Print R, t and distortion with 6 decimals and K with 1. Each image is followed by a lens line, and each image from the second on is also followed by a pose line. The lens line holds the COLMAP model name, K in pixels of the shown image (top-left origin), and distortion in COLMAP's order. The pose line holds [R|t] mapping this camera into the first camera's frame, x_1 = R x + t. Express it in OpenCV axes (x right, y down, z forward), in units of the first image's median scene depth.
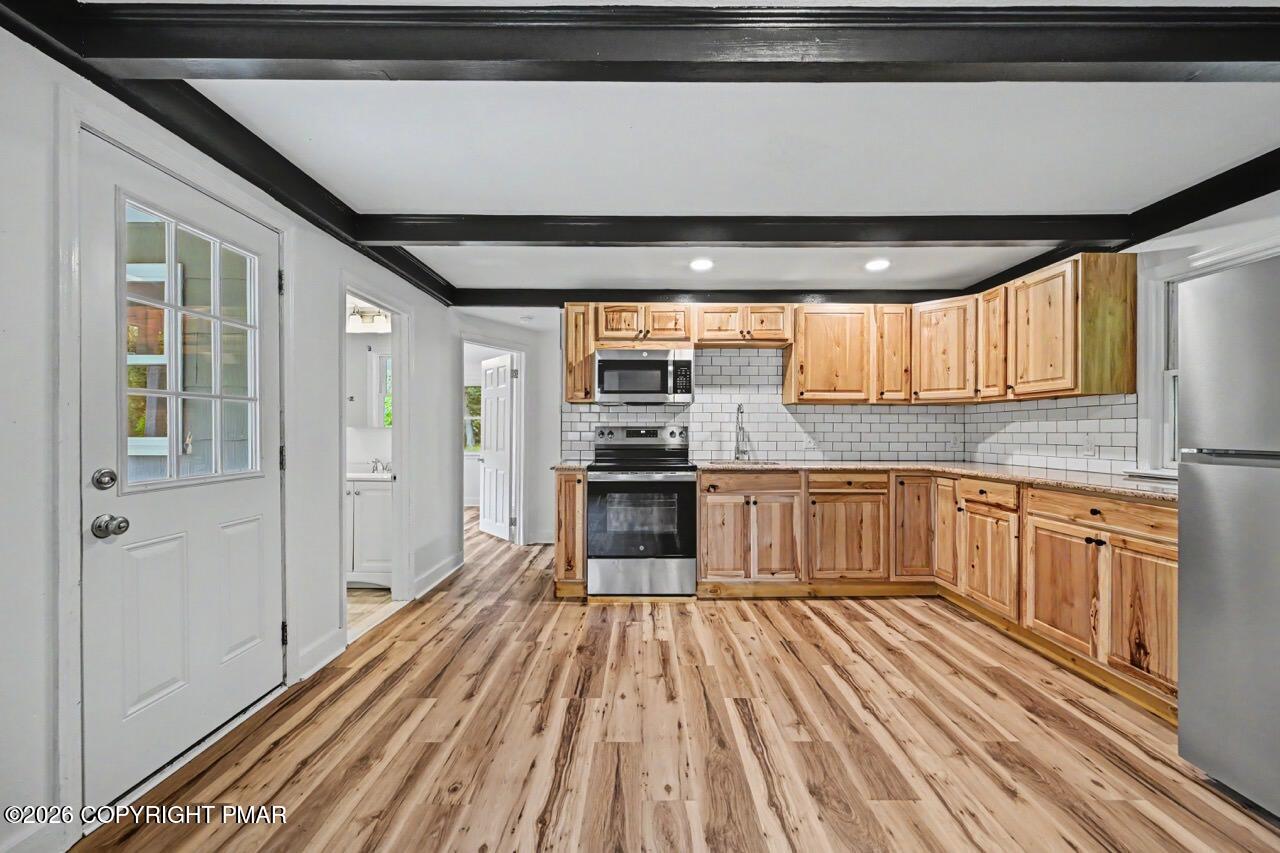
lens RADIAL K [[503.6, 0, 642.4], [0, 503.6, 428.4], [0, 0, 1]] dist [-0.001217, -0.000079]
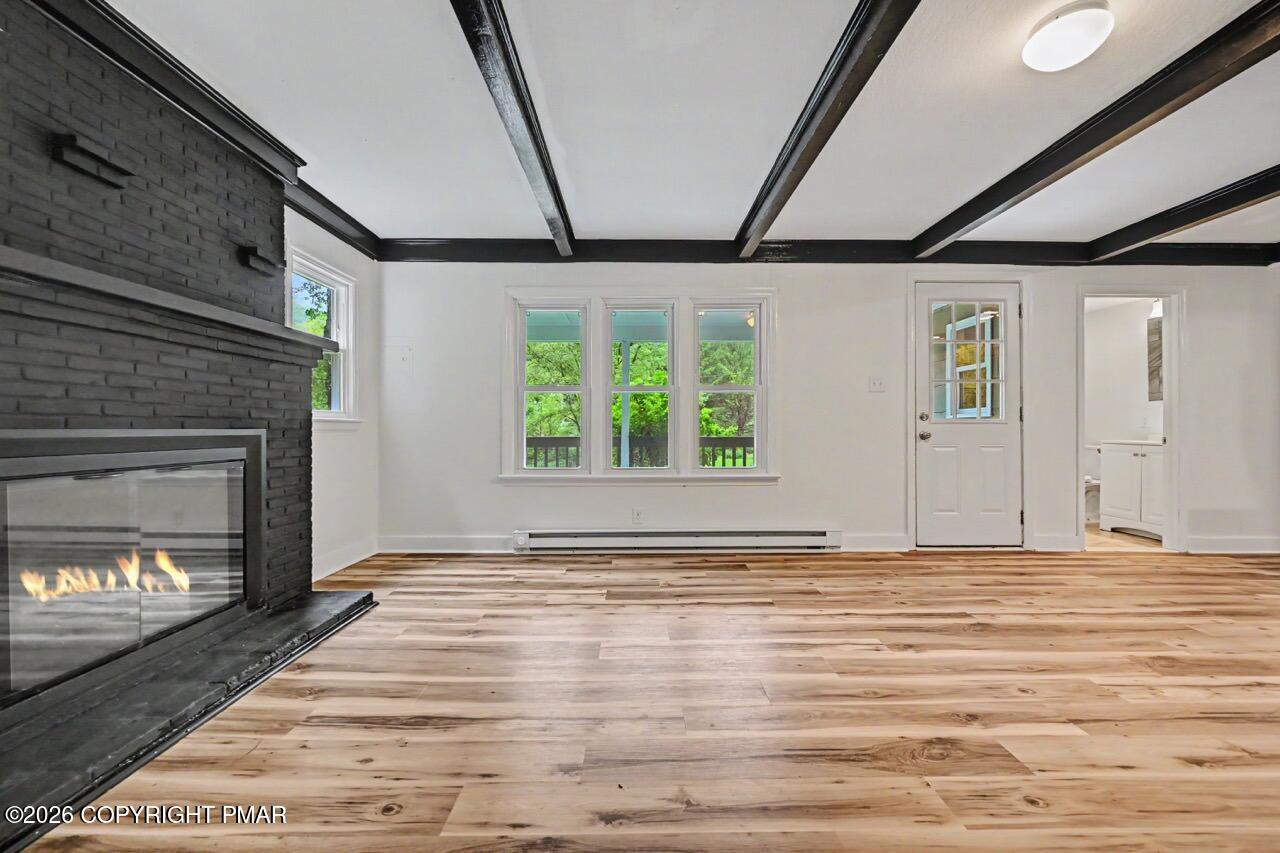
lens RADIAL K [[503.6, 0, 642.4], [0, 503.6, 428.4], [0, 0, 1]] dist [-0.001217, -0.000079]
pose [[0.008726, -0.004953, -0.999950, 0.635852], [0.001439, 0.999987, -0.004940, 0.074433], [0.999961, -0.001396, 0.008733, -0.192899]]
